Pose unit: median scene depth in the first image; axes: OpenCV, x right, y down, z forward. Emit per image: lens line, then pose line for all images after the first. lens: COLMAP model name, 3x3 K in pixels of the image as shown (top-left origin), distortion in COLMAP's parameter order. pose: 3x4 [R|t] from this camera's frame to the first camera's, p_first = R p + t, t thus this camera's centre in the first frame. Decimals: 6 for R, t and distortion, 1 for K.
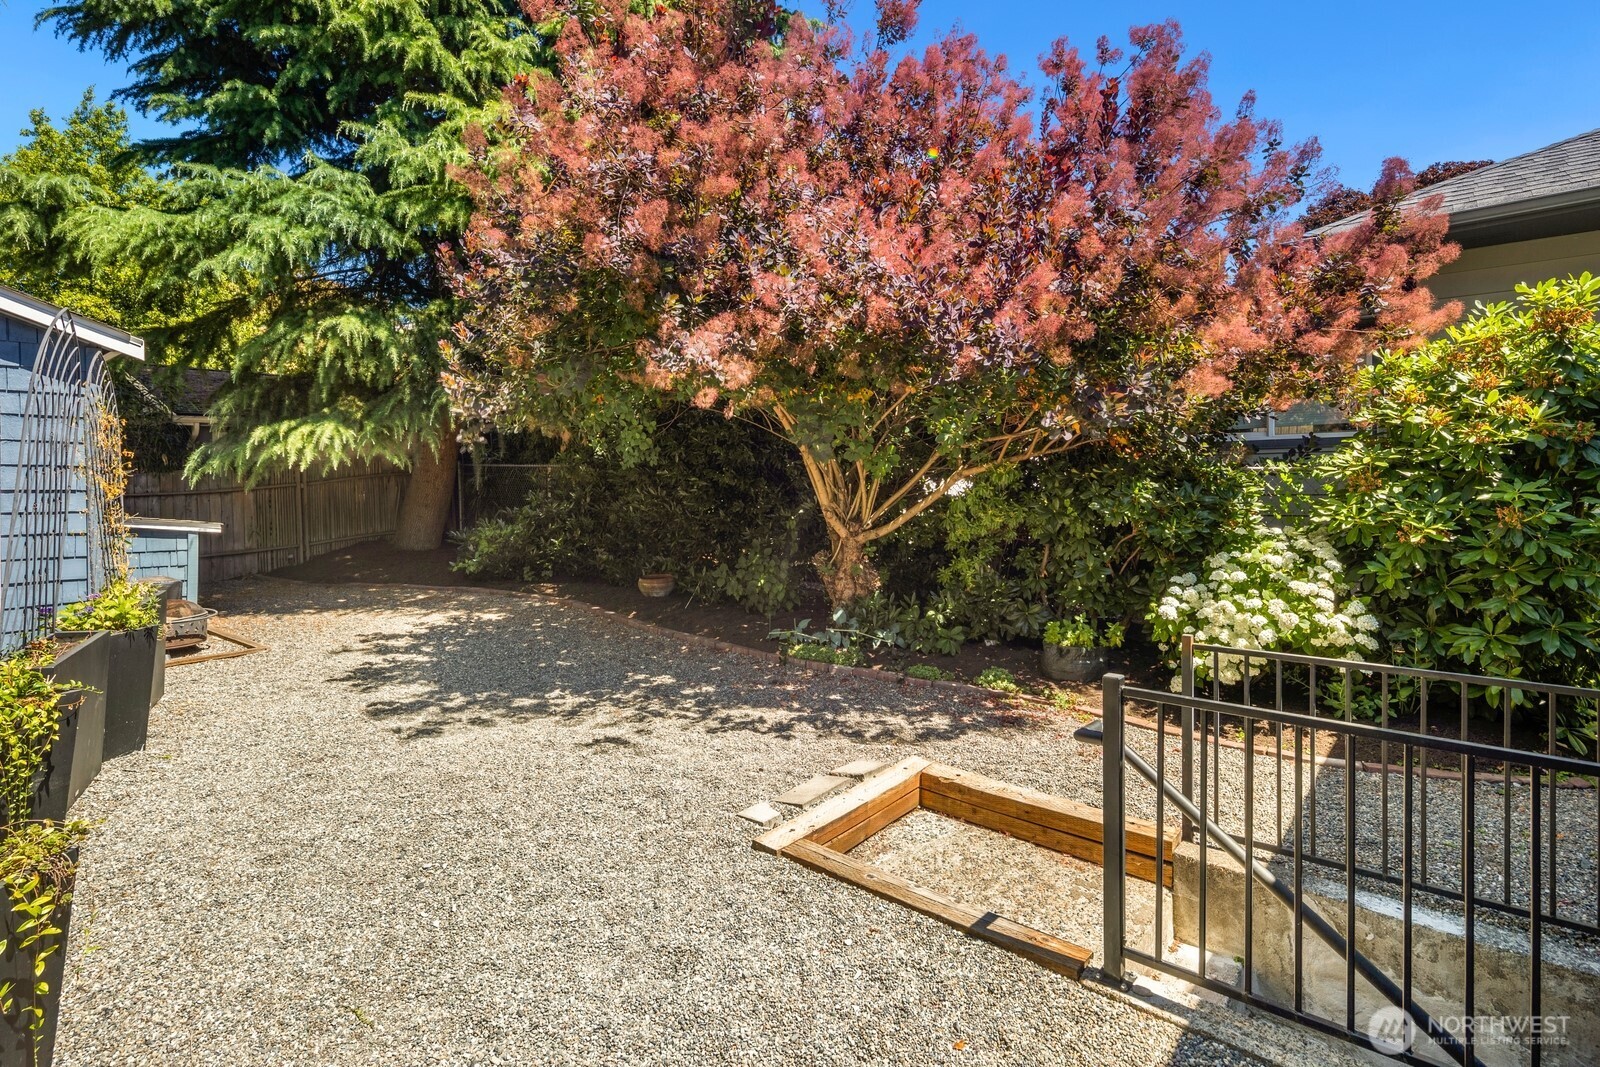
lens RADIAL K [[787.9, 0, 799.9], [0, 787.9, 485.1], [0, 0, 1]] dist [0.001364, 0.000079]
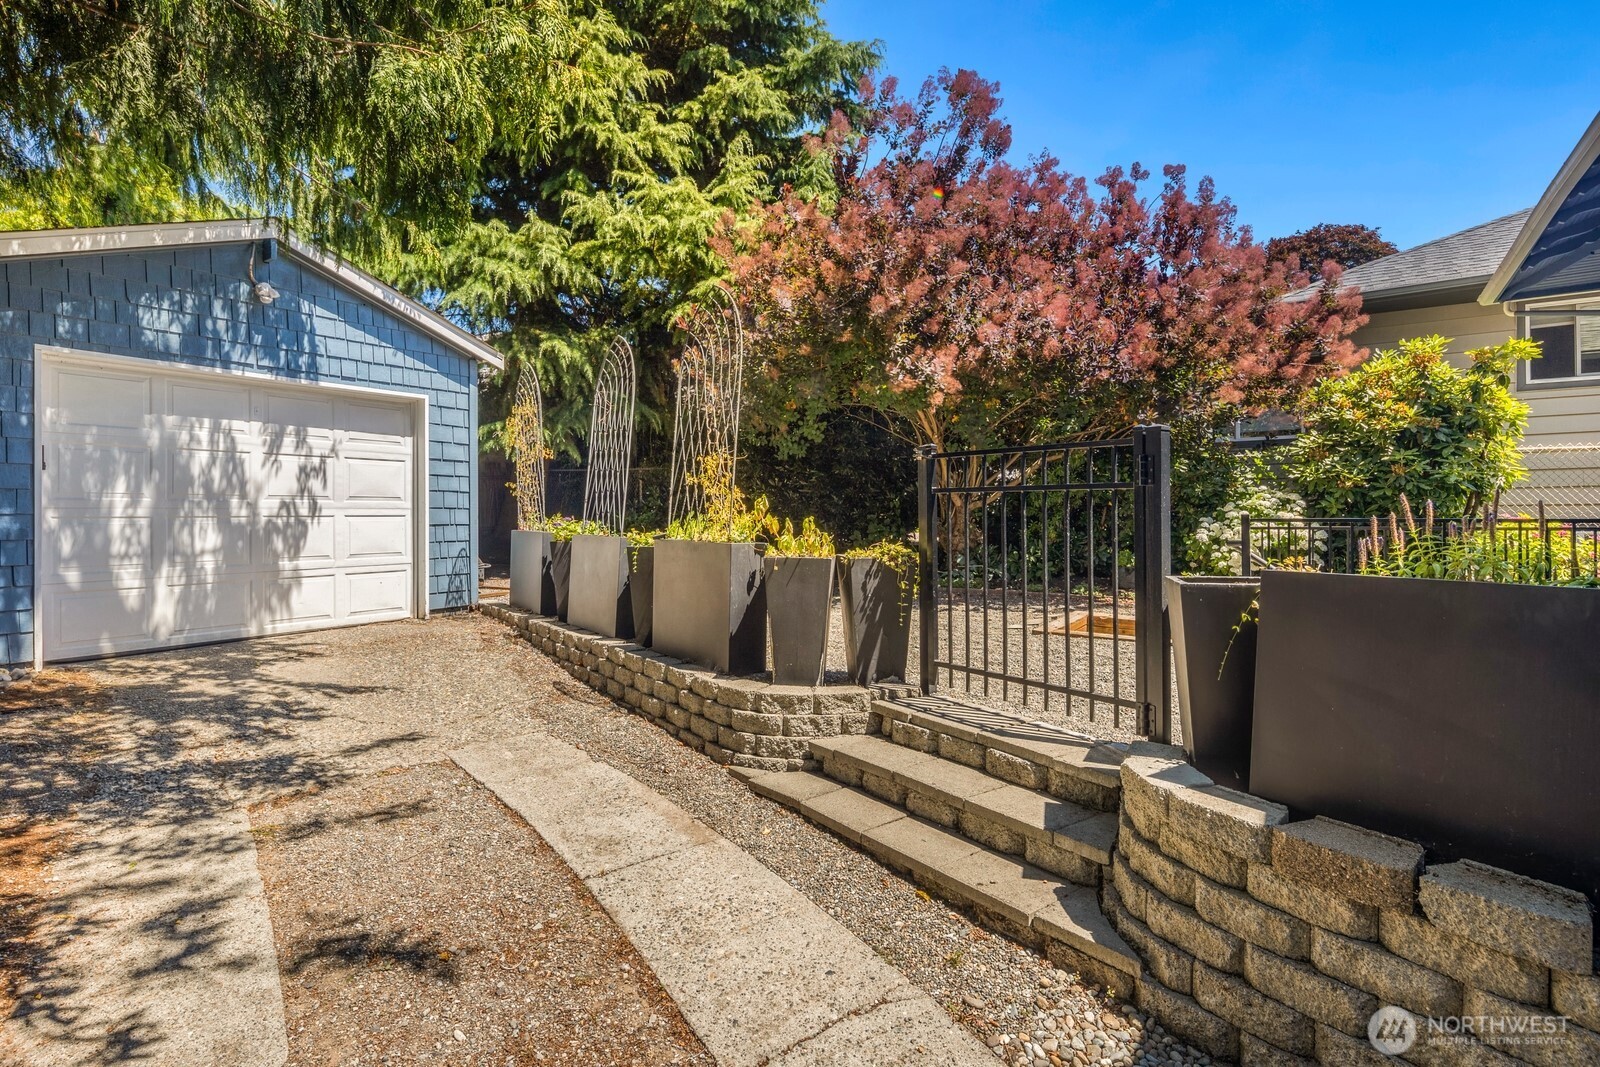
lens RADIAL K [[795.9, 0, 800.0], [0, 795.9, 511.3], [0, 0, 1]] dist [-0.000068, -0.000004]
pose [[0.994218, 0.000822, 0.107373, -0.563856], [-0.000118, 0.999978, -0.006569, 0.128120], [-0.107376, 0.006518, 0.994197, -0.568798]]
